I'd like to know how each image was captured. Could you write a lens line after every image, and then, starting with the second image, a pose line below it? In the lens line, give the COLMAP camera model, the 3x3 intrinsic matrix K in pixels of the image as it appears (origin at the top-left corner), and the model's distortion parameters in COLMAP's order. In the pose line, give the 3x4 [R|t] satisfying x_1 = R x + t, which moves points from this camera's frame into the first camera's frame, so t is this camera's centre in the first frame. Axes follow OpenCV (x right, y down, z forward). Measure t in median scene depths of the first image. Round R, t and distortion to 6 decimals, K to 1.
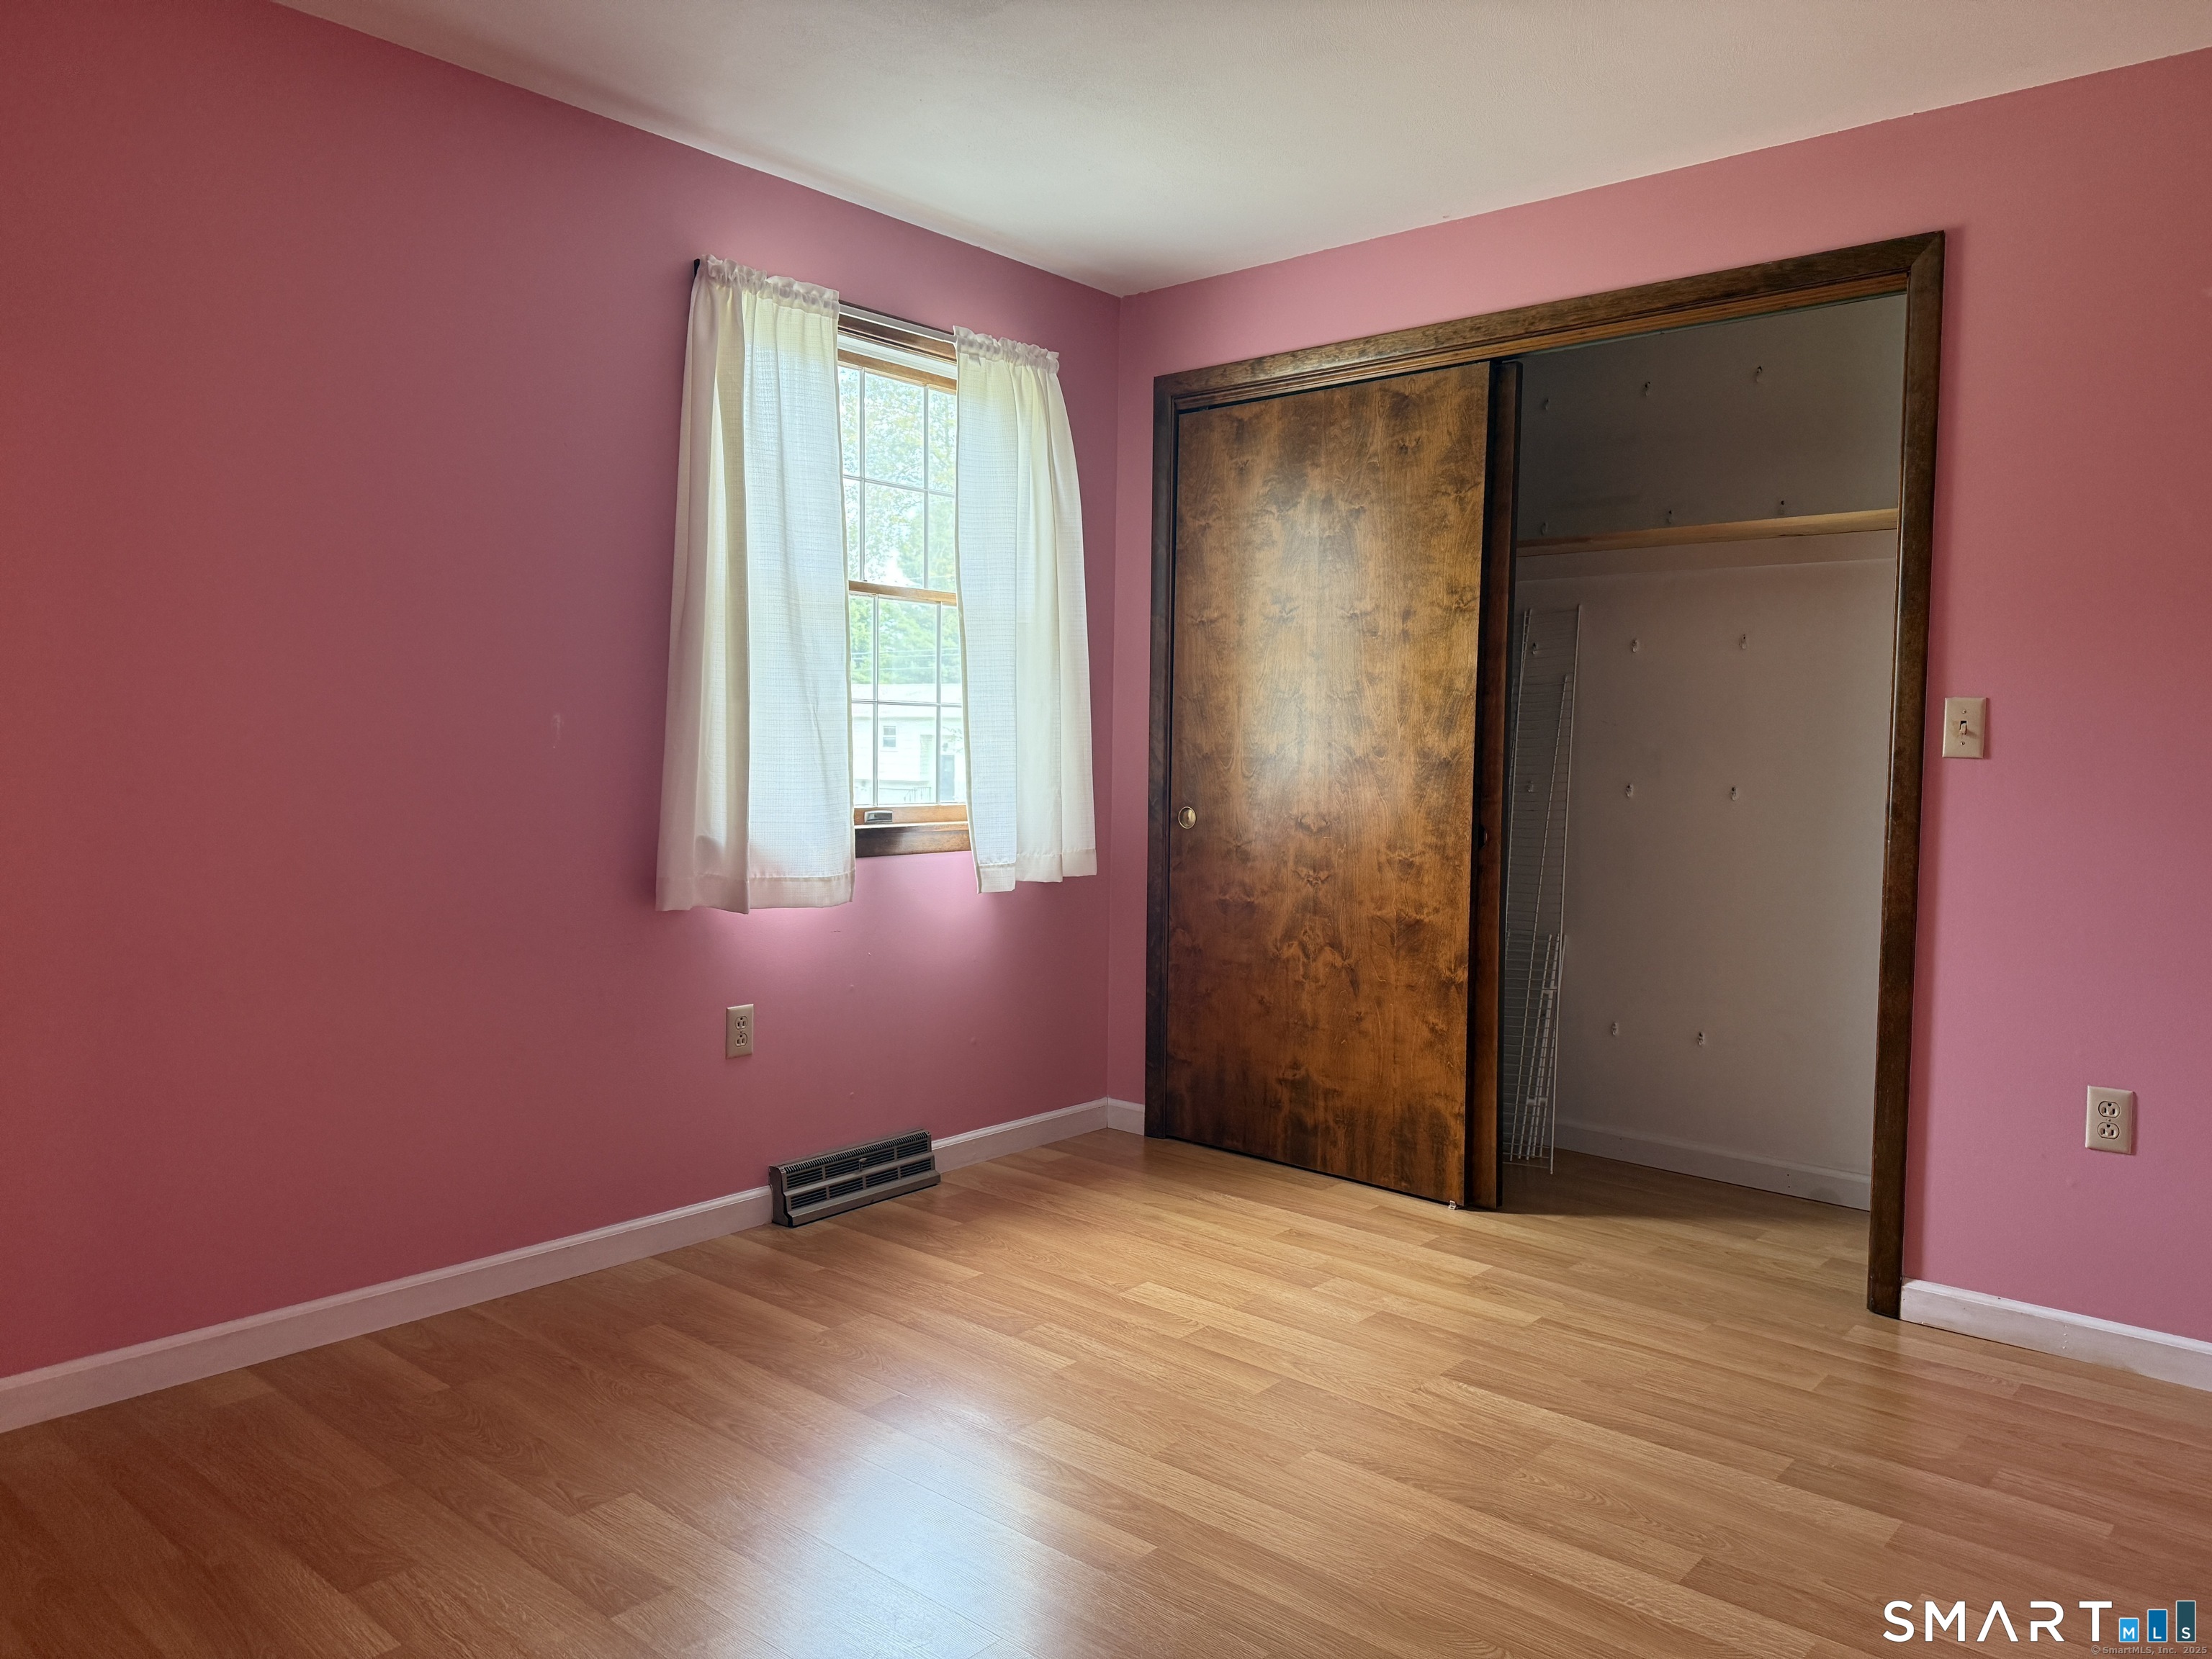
lens RADIAL K [[1547.4, 0, 1106.0], [0, 1547.4, 829.5], [0, 0, 1]] dist [0.149480, -0.223009]
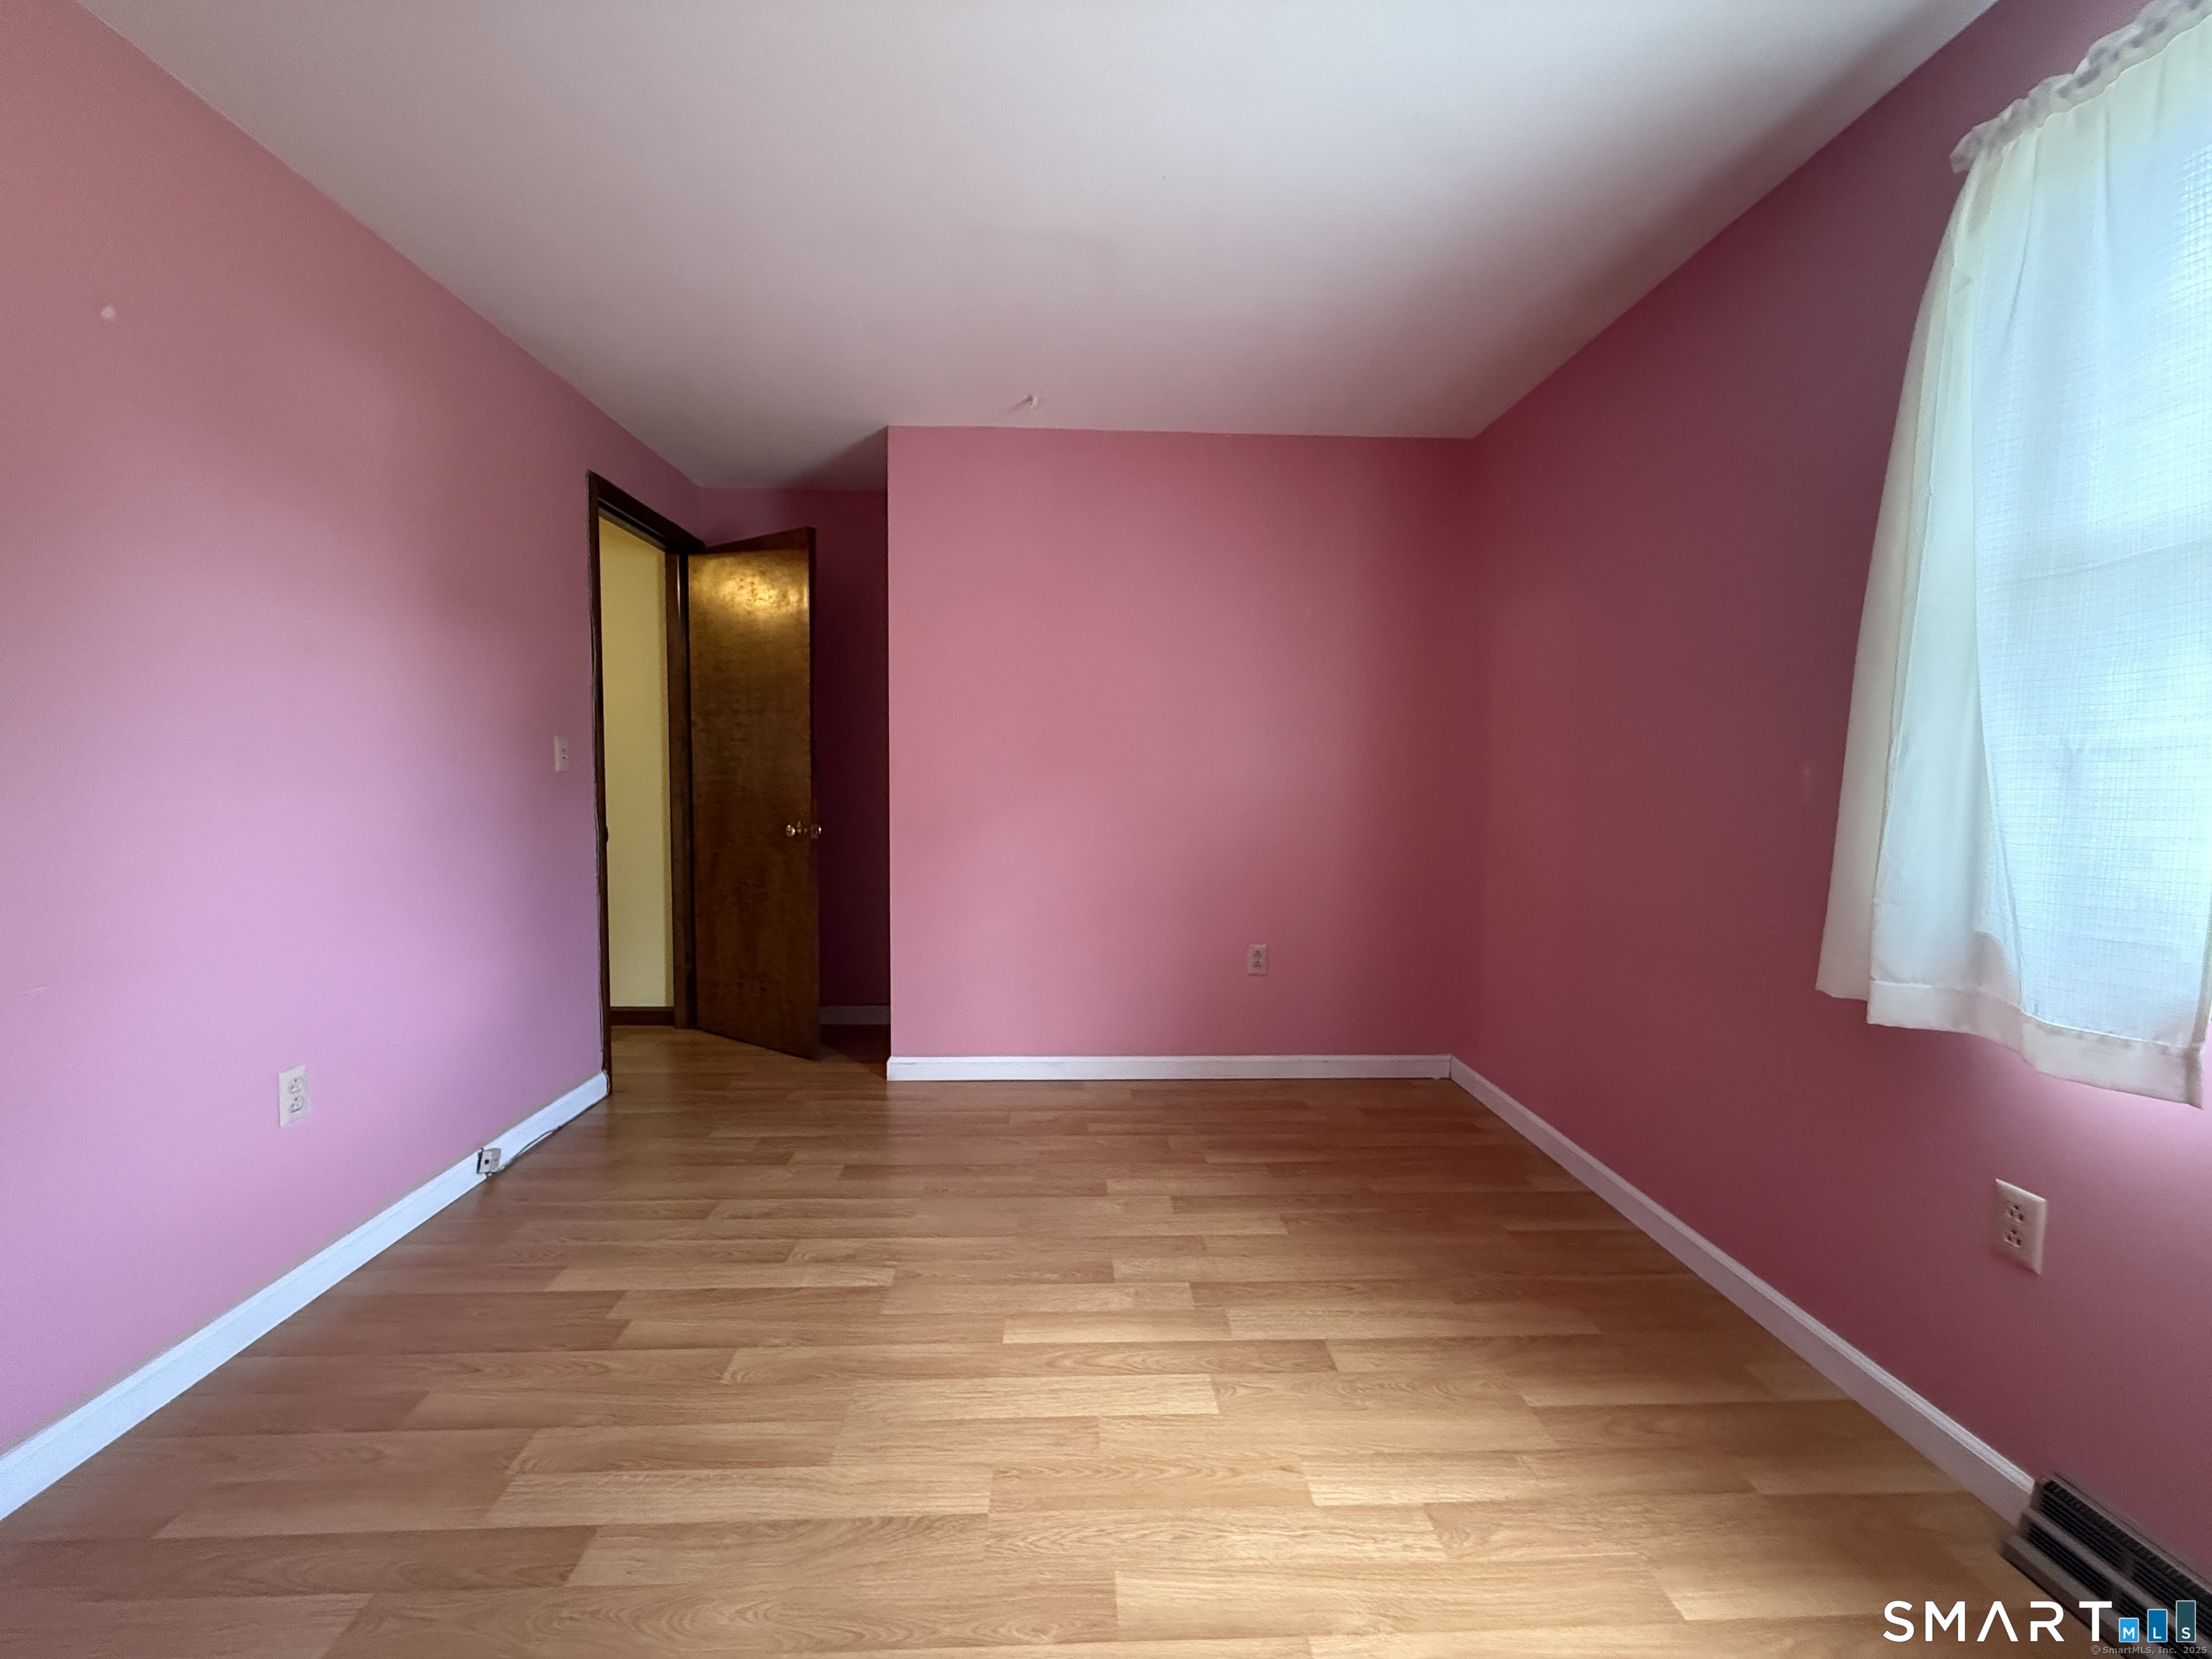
lens RADIAL K [[886.6, 0, 1106.0], [0, 886.6, 829.5], [0, 0, 1]] dist [-0.000423, -0.000115]
pose [[-0.729052, 0.016723, -0.684254, 0.320879], [-0.060758, 0.994174, 0.089034, -0.052759], [0.681757, 0.106485, -0.723788, 1.013442]]
